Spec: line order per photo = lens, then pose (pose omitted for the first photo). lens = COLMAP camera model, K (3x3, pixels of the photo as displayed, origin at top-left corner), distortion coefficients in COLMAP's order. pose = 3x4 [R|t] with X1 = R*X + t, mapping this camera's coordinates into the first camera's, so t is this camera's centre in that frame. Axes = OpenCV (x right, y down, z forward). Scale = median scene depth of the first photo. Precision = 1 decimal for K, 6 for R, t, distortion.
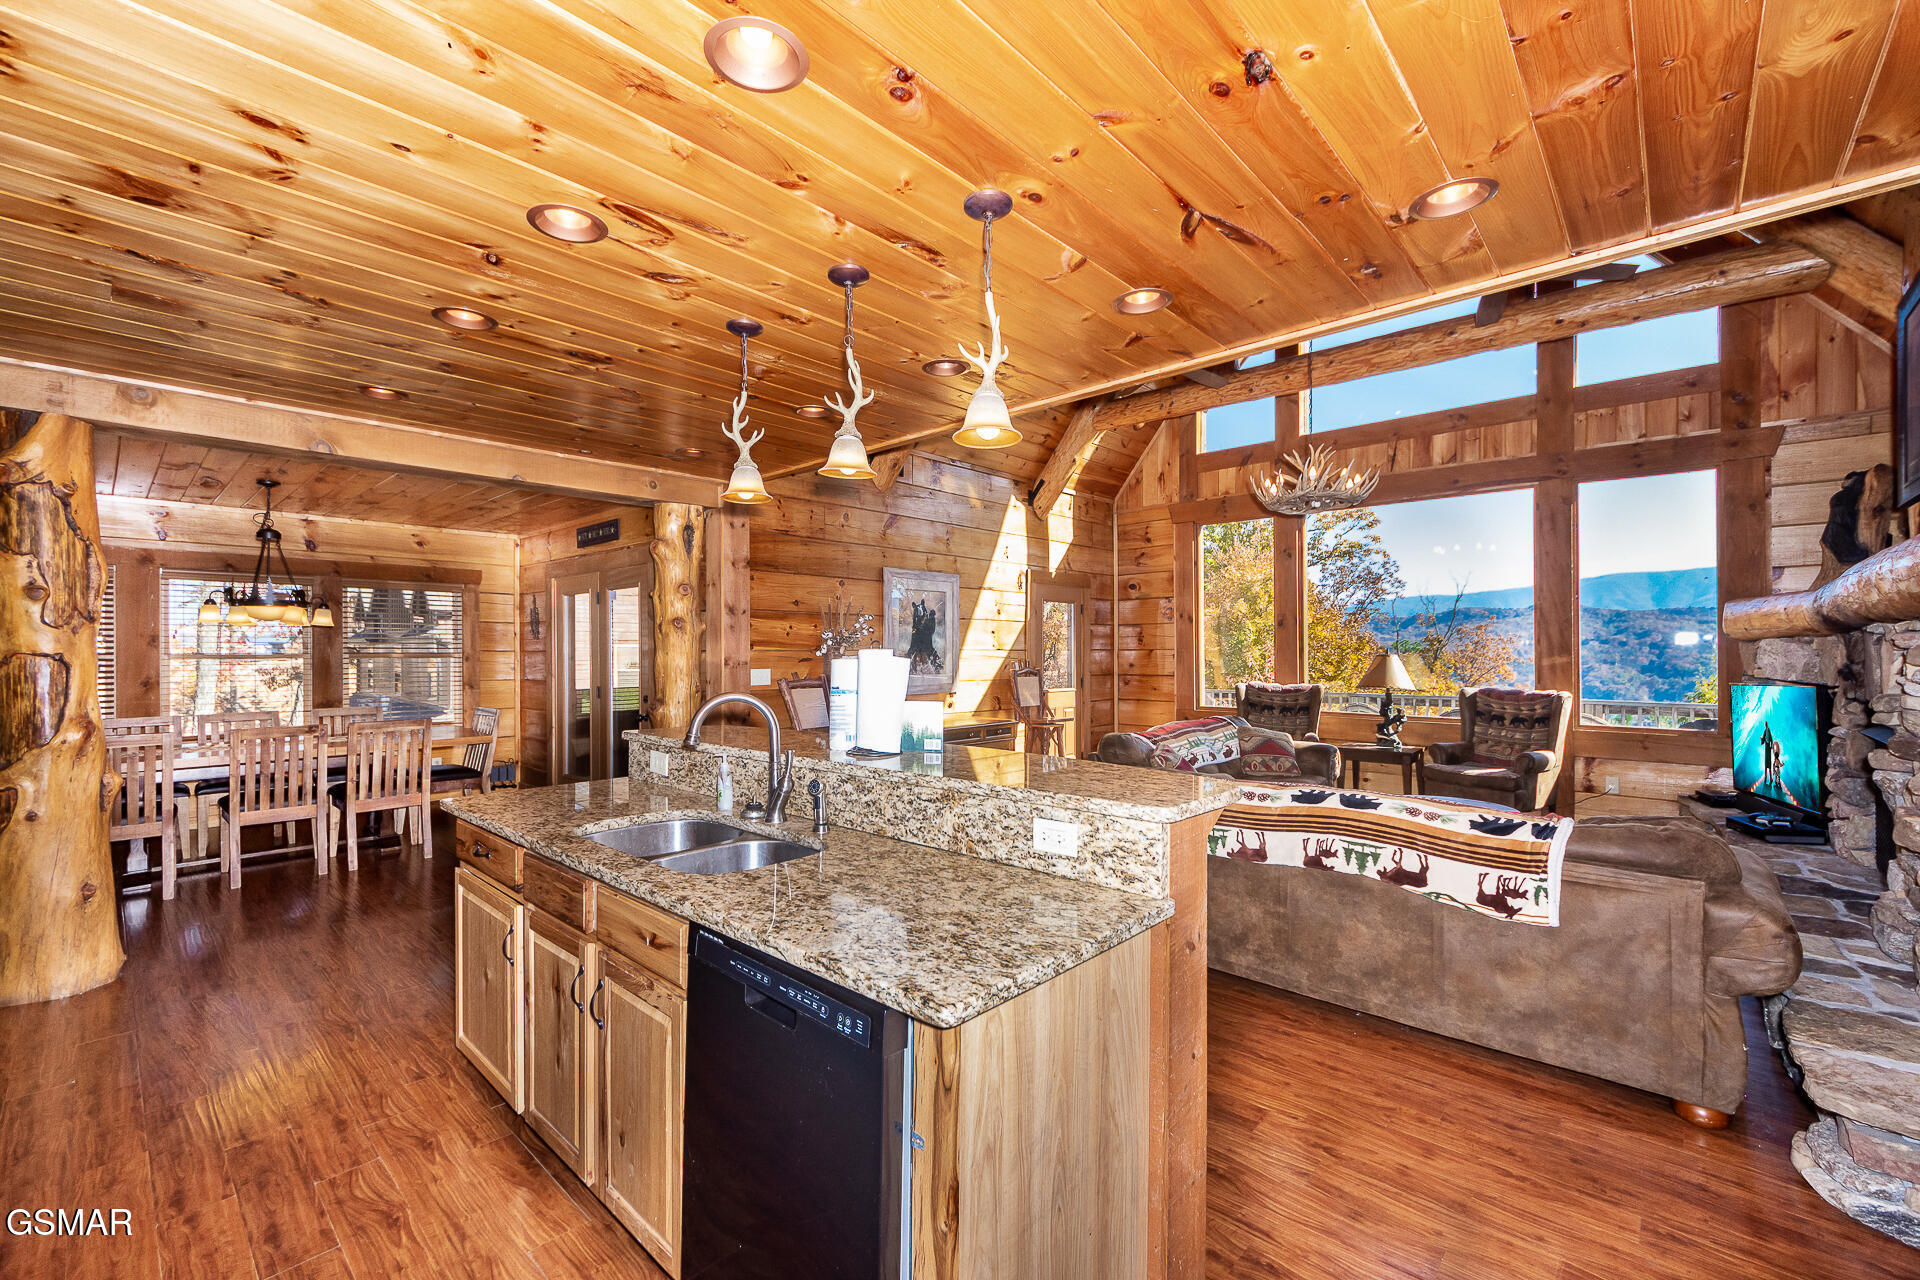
lens RADIAL K [[802.5, 0, 946.7], [0, 802.5, 643.5], [0, 0, 1]] dist [-0.001919, 0.000434]
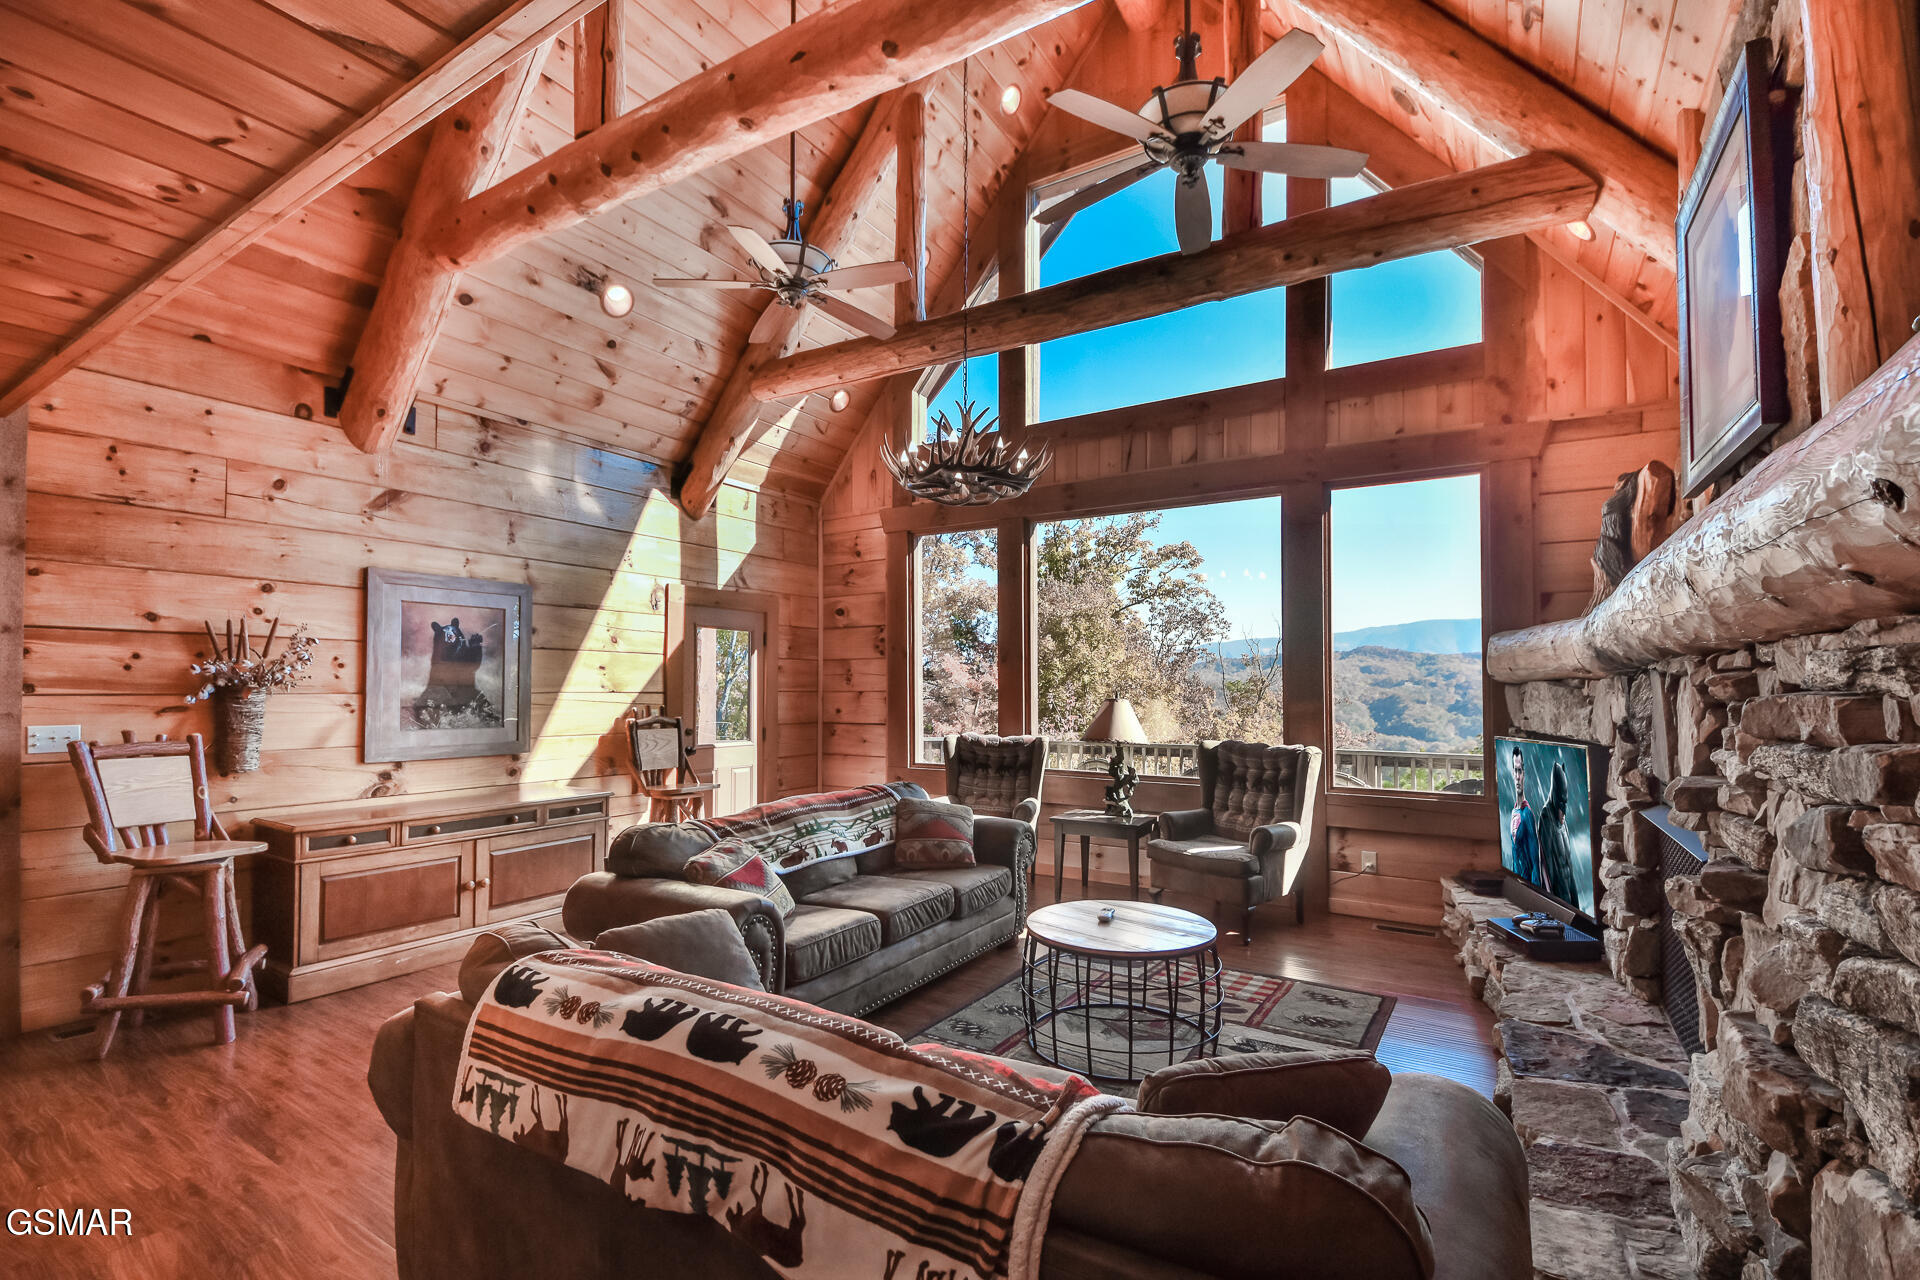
lens RADIAL K [[825.9, 0, 940.7], [0, 825.9, 667.3], [0, 0, 1]] dist [0.011714, -0.000779]
pose [[0.986185, 0.006484, 0.165520, 0.257967], [-0.003489, 0.999825, -0.018379, -0.002041], [-0.165611, 0.017548, 0.986035, 0.237899]]
